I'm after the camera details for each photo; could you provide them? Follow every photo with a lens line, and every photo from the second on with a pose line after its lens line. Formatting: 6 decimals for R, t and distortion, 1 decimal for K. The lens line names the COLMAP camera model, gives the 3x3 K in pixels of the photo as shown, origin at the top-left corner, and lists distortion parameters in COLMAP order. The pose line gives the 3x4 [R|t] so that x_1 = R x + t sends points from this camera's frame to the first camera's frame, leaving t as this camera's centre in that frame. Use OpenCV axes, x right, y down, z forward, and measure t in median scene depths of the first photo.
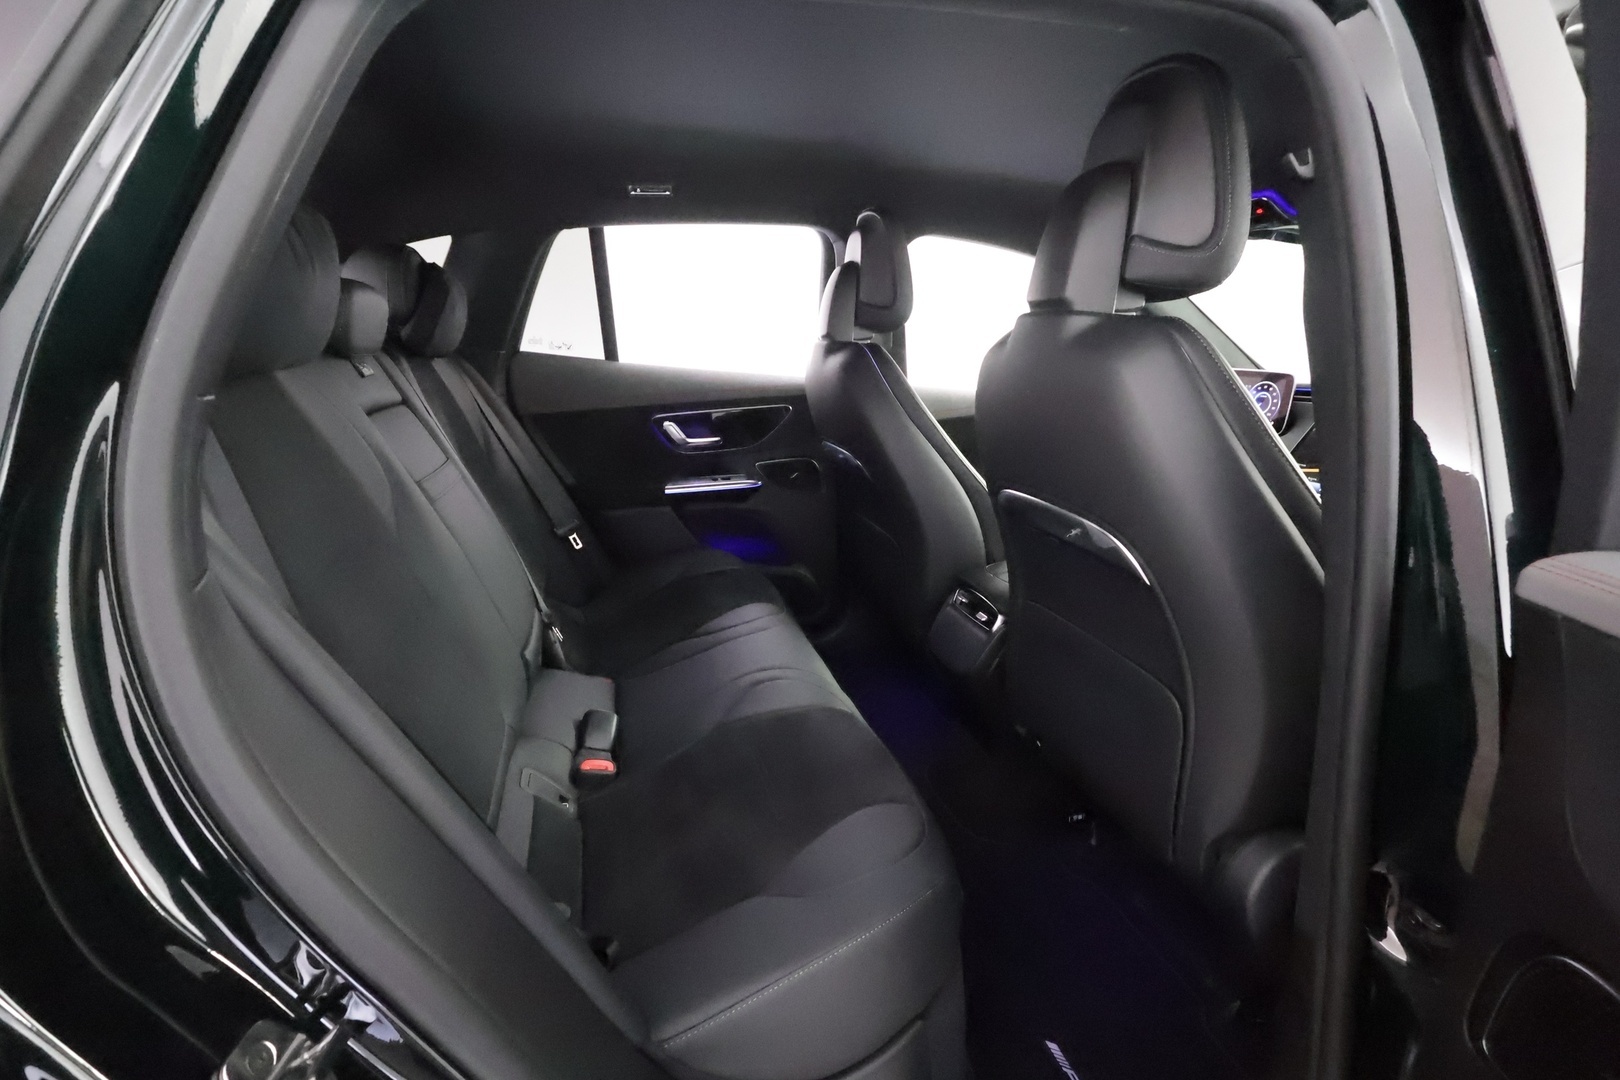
lens RADIAL K [[749.4, 0, 807.1], [0, 749.4, 544.5], [0, 0, 1]] dist [0.003632, -0.001126]
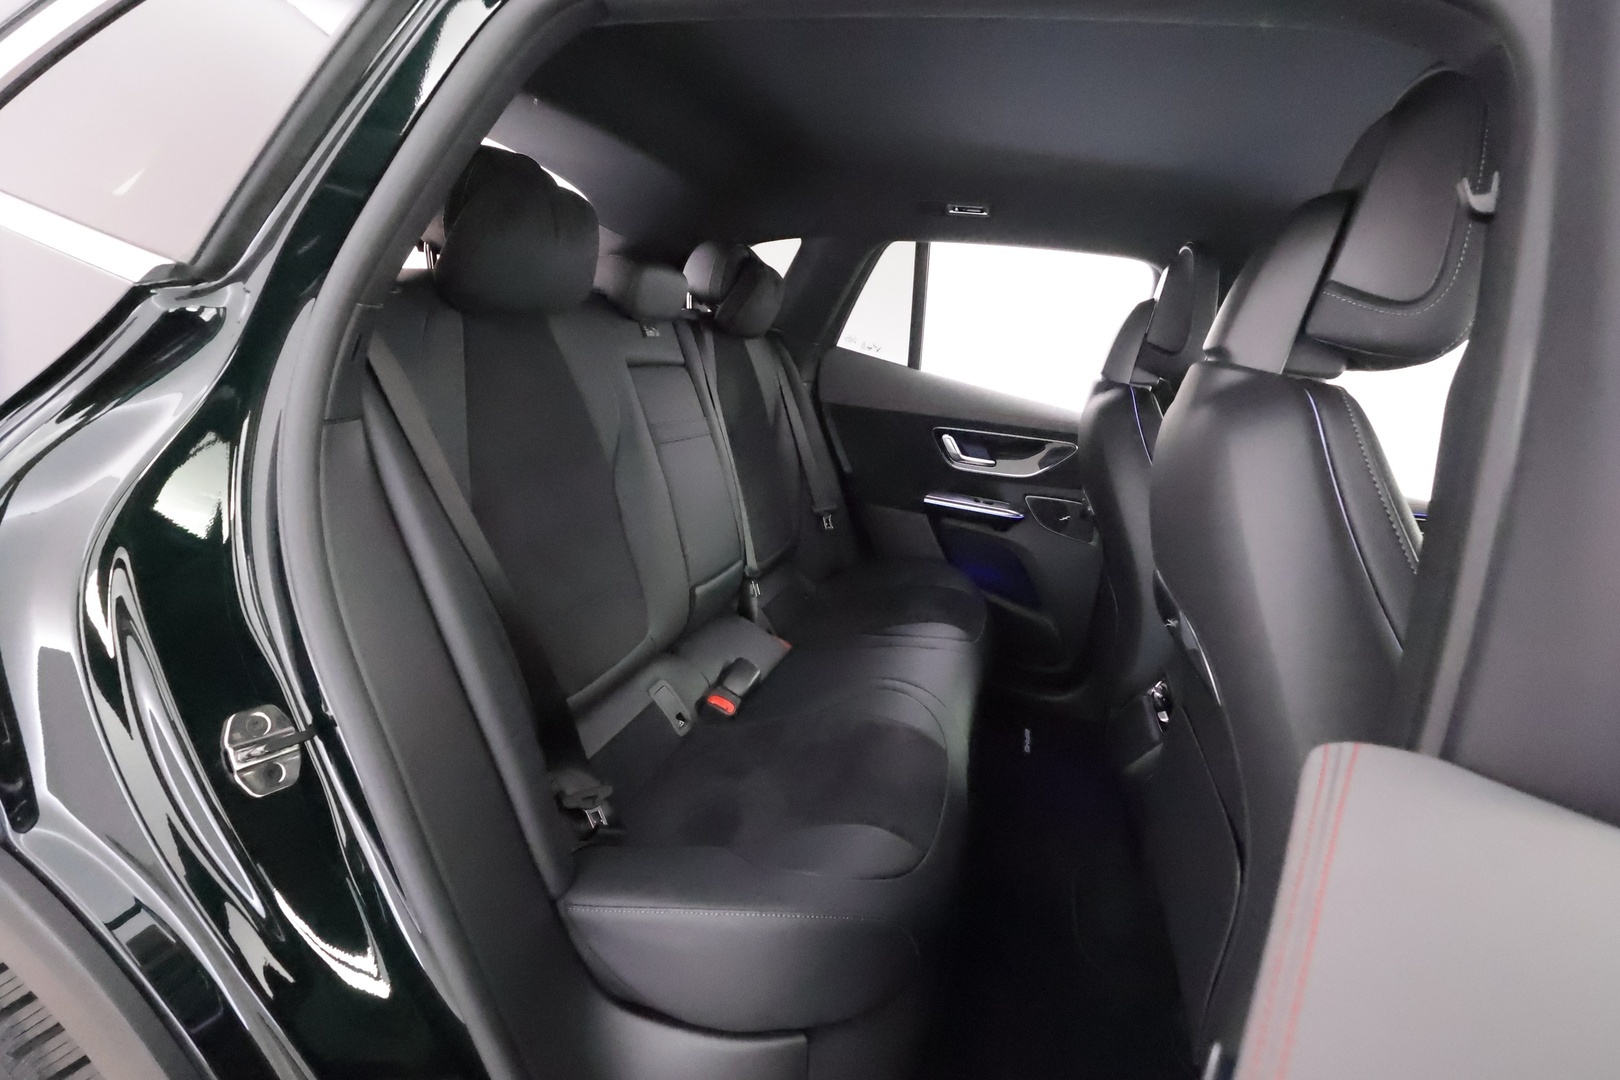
lens RADIAL K [[749.4, 0, 805.1], [0, 749.4, 544.6], [0, 0, 1]] dist [0.003632, -0.001126]
pose [[0.836695, 0.266503, -0.478453, 0.199808], [-0.281146, 0.958729, 0.042368, -0.010825], [0.469998, 0.099066, 0.877090, 0.034396]]
